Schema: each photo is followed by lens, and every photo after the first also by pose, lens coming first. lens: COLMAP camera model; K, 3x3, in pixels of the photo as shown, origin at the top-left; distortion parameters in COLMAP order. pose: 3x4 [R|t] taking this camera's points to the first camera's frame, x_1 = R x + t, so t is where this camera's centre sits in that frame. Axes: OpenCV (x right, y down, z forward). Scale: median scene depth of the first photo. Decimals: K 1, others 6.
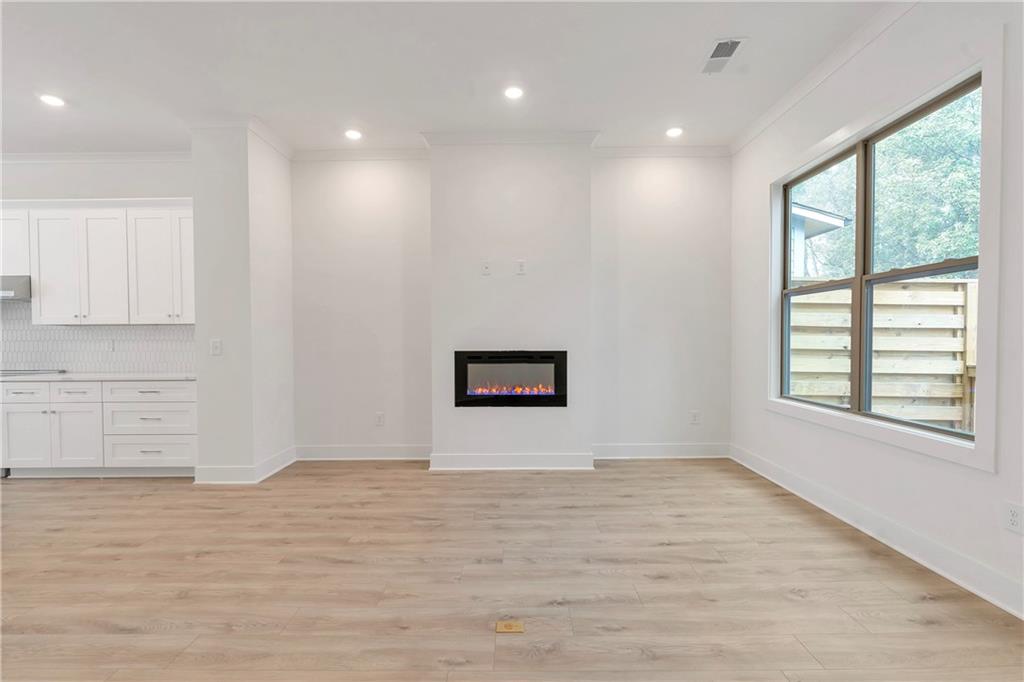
lens RADIAL K [[474.3, 0, 512.0], [0, 474.3, 341.0], [0, 0, 1]] dist [-0.001744, 0.000061]
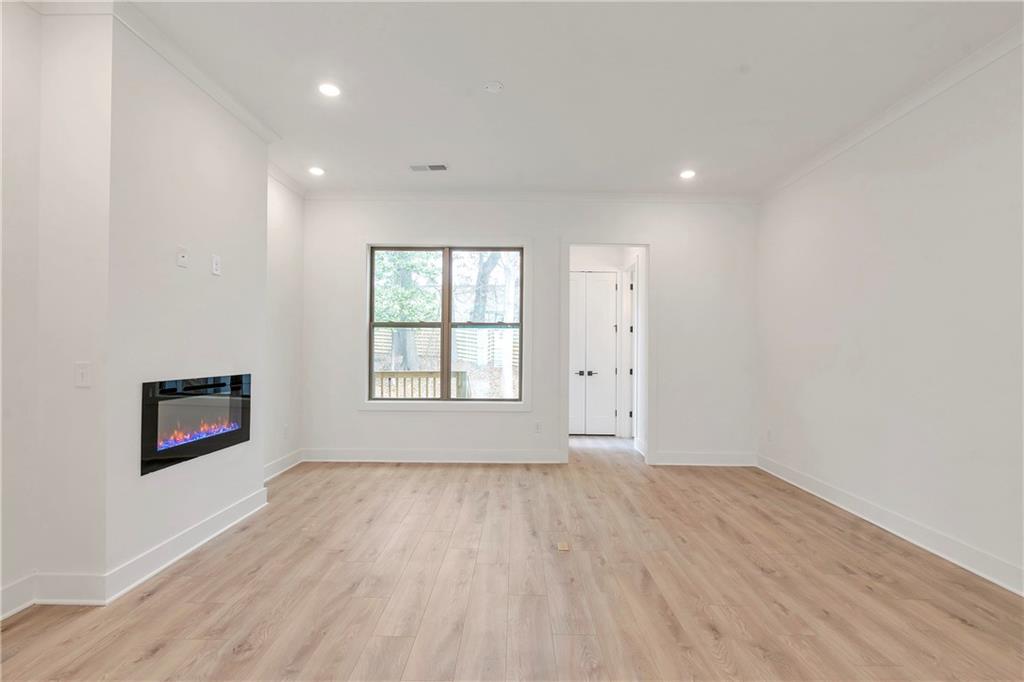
lens RADIAL K [[460.6, 0, 512.0], [0, 460.6, 341.0], [0, 0, 1]] dist [-0.002078, 0.000022]
pose [[0.009667, 0.023891, 0.999668, -0.777138], [-0.000403, 0.999715, -0.023889, -0.020063], [-0.999953, -0.000172, 0.009674, 0.581390]]
